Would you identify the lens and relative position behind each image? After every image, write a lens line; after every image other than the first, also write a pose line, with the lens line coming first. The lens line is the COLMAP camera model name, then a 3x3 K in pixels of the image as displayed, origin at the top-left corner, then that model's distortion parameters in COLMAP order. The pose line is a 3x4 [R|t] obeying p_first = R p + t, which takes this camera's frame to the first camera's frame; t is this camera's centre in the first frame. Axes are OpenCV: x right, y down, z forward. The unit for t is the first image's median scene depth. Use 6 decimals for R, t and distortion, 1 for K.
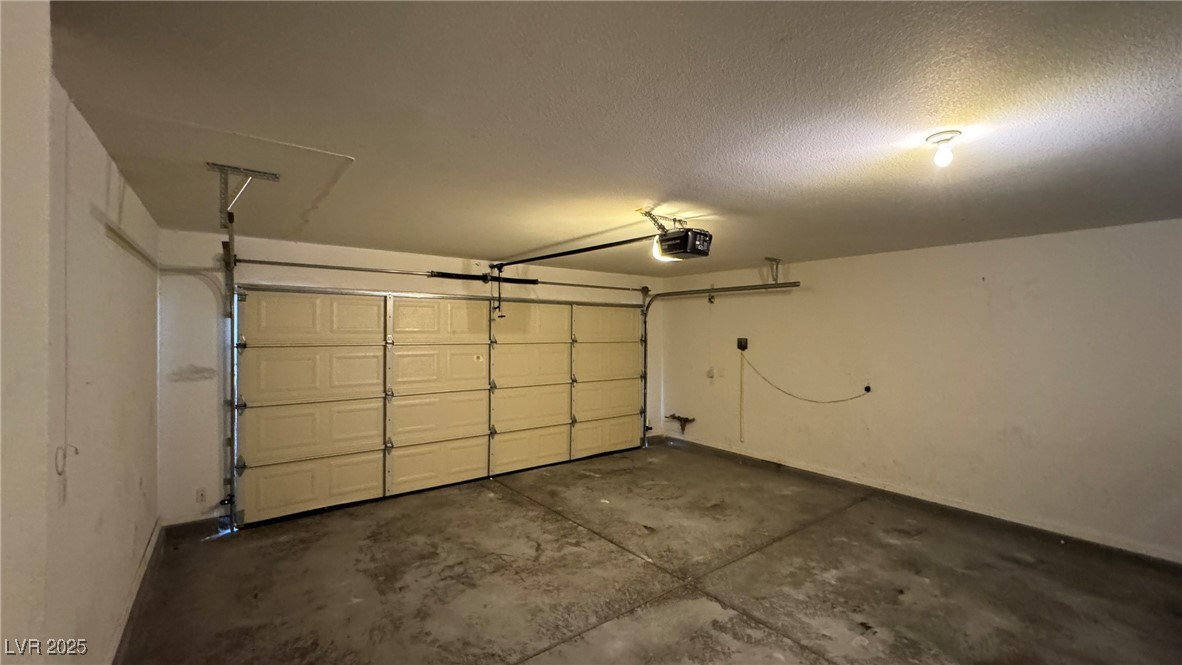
lens RADIAL K [[472.5, 0, 591.0], [0, 472.5, 332.5], [0, 0, 1]] dist [-0.000694, -0.000069]
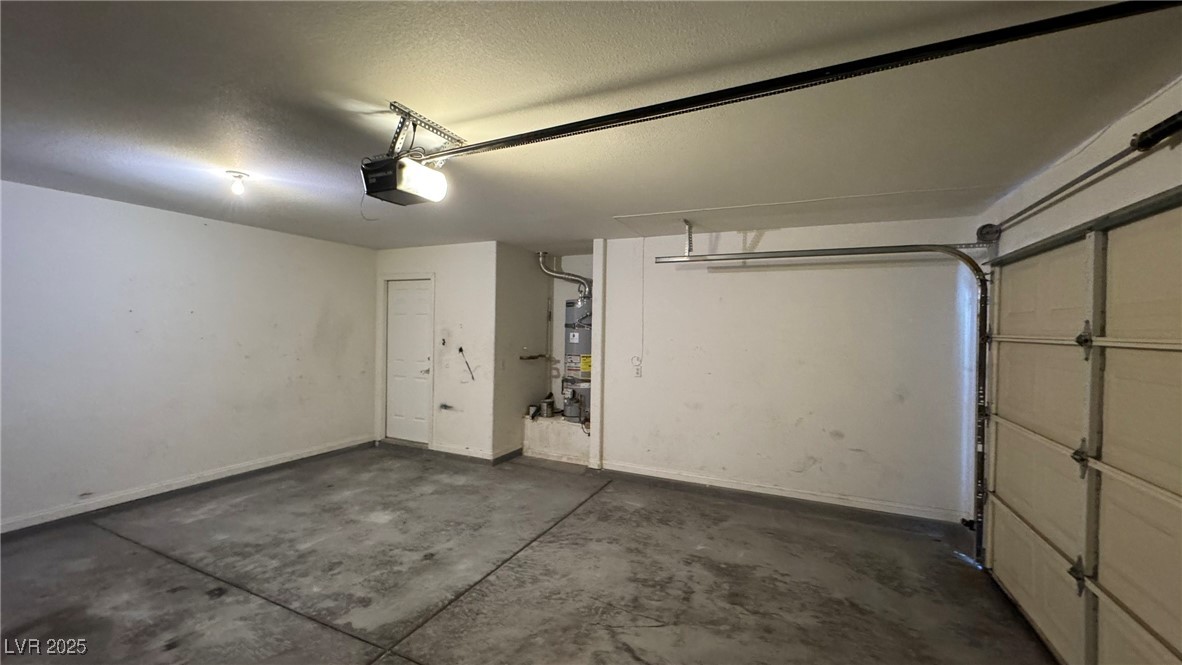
lens RADIAL K [[472.5, 0, 591.0], [0, 472.5, 332.5], [0, 0, 1]] dist [-0.000694, -0.000069]
pose [[-0.883175, -0.015812, -0.468776, 0.283142], [-0.023638, 0.999662, 0.010815, 0.031287], [0.468447, 0.020632, -0.883251, 1.822144]]
